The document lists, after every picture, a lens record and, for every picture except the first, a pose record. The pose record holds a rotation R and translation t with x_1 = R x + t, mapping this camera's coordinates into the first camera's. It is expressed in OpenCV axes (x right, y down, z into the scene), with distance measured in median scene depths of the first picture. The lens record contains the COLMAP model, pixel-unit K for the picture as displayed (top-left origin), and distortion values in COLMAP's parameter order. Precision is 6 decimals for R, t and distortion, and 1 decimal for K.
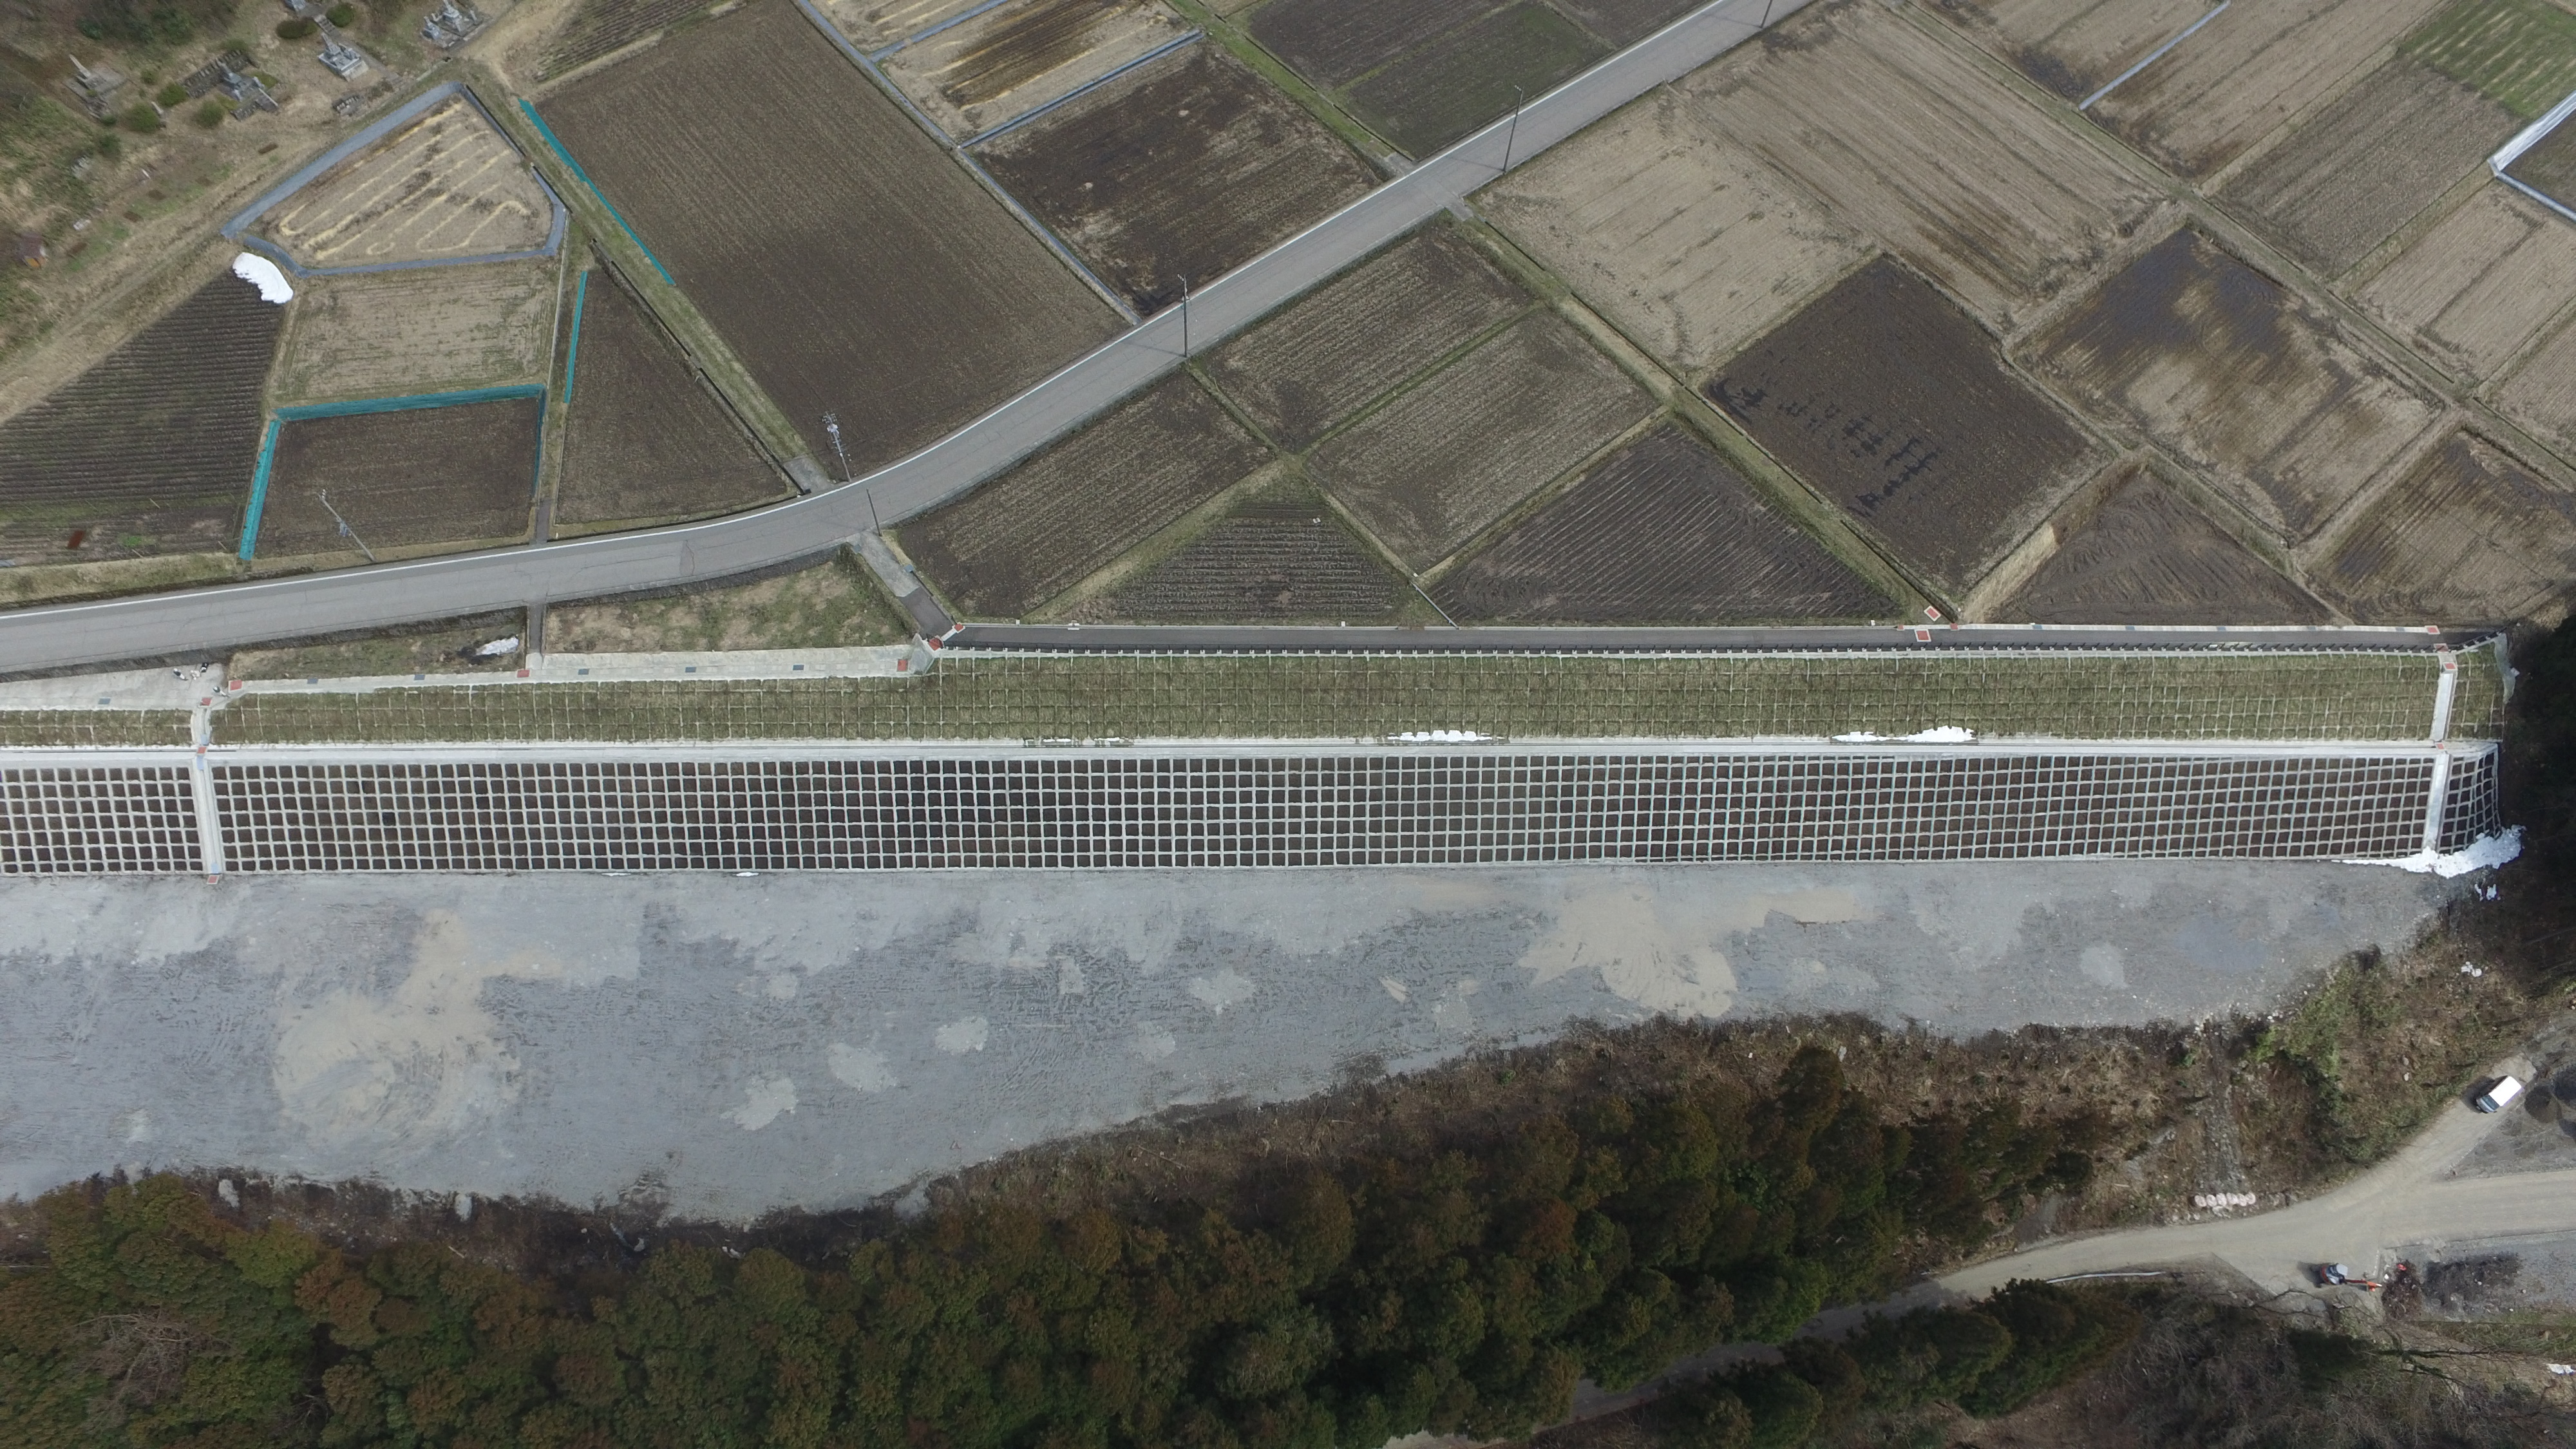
lens RADIAL K [[1522.7, 0, 1275.7], [0, 1522.7, 720.7], [0, 0, 1]] dist [-0.088013, 0.065733]
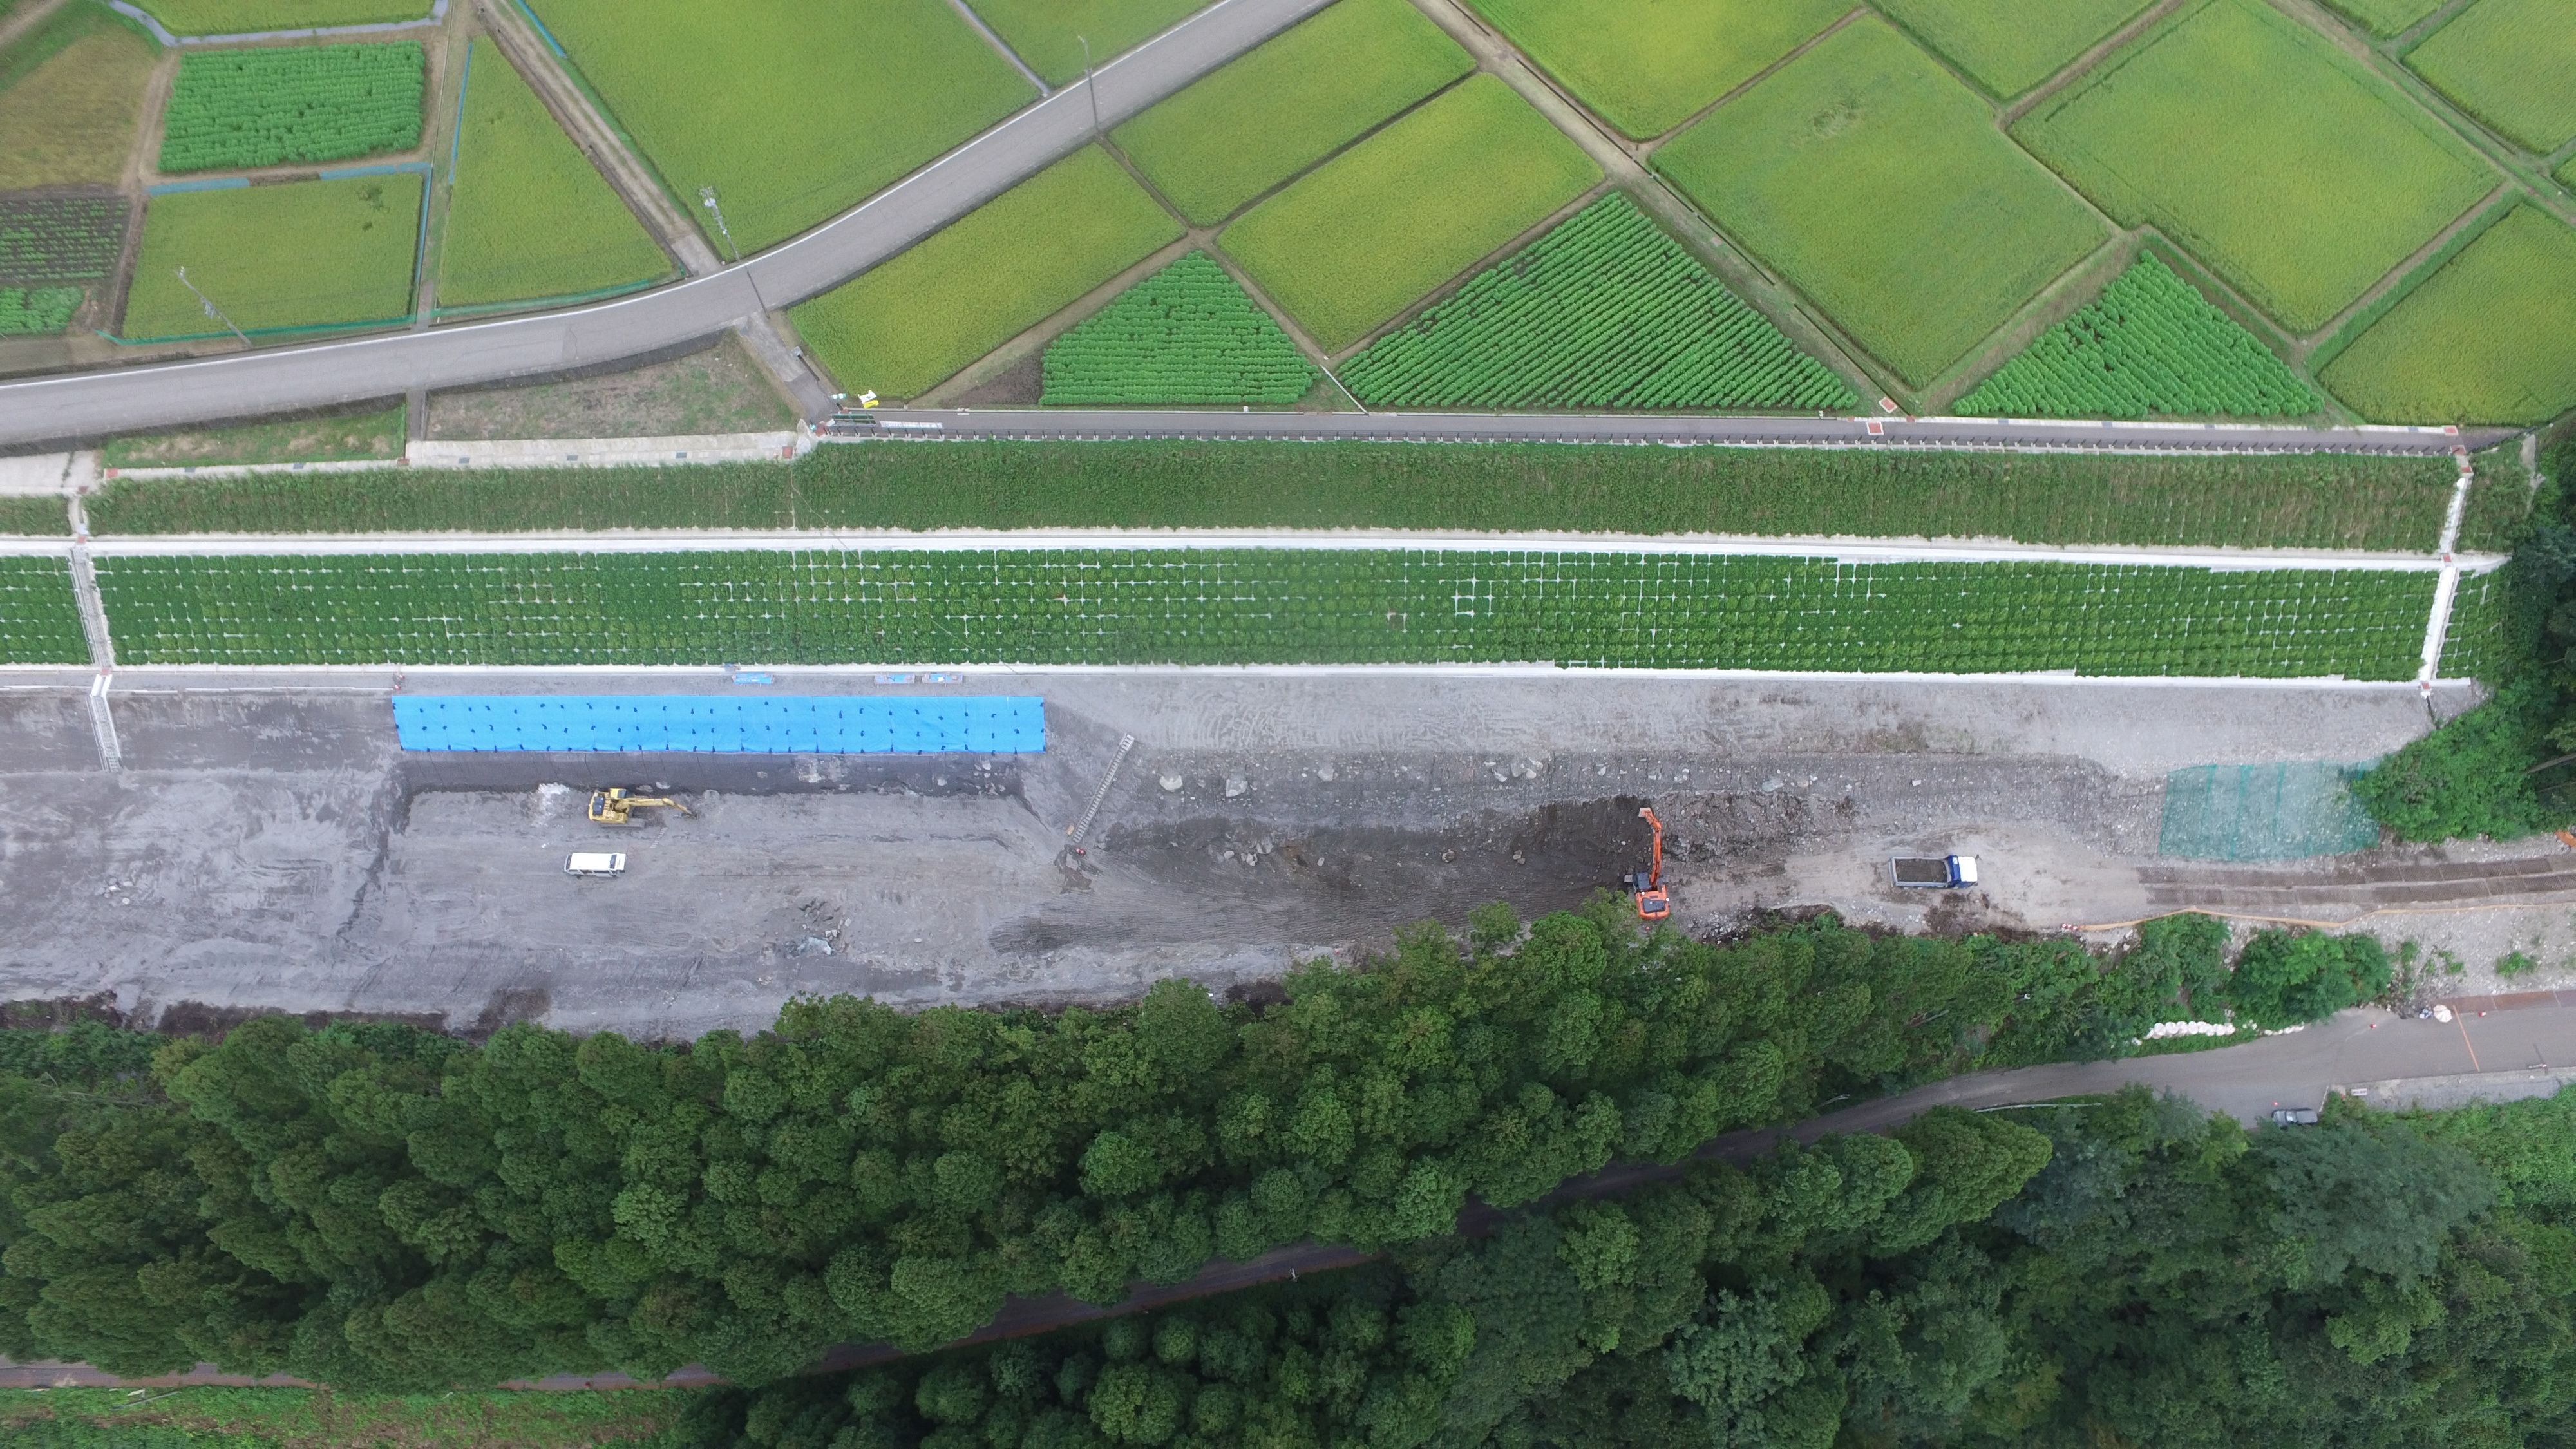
lens RADIAL K [[1522.7, 0, 1281.2], [0, 1522.7, 730.8], [0, 0, 1]] dist [-0.088013, 0.065733]
pose [[0.998937, 0.013440, -0.044102, 0.110837], [-0.008770, 0.994494, 0.104423, 0.036001], [0.045262, -0.103925, 0.993555, 0.044516]]
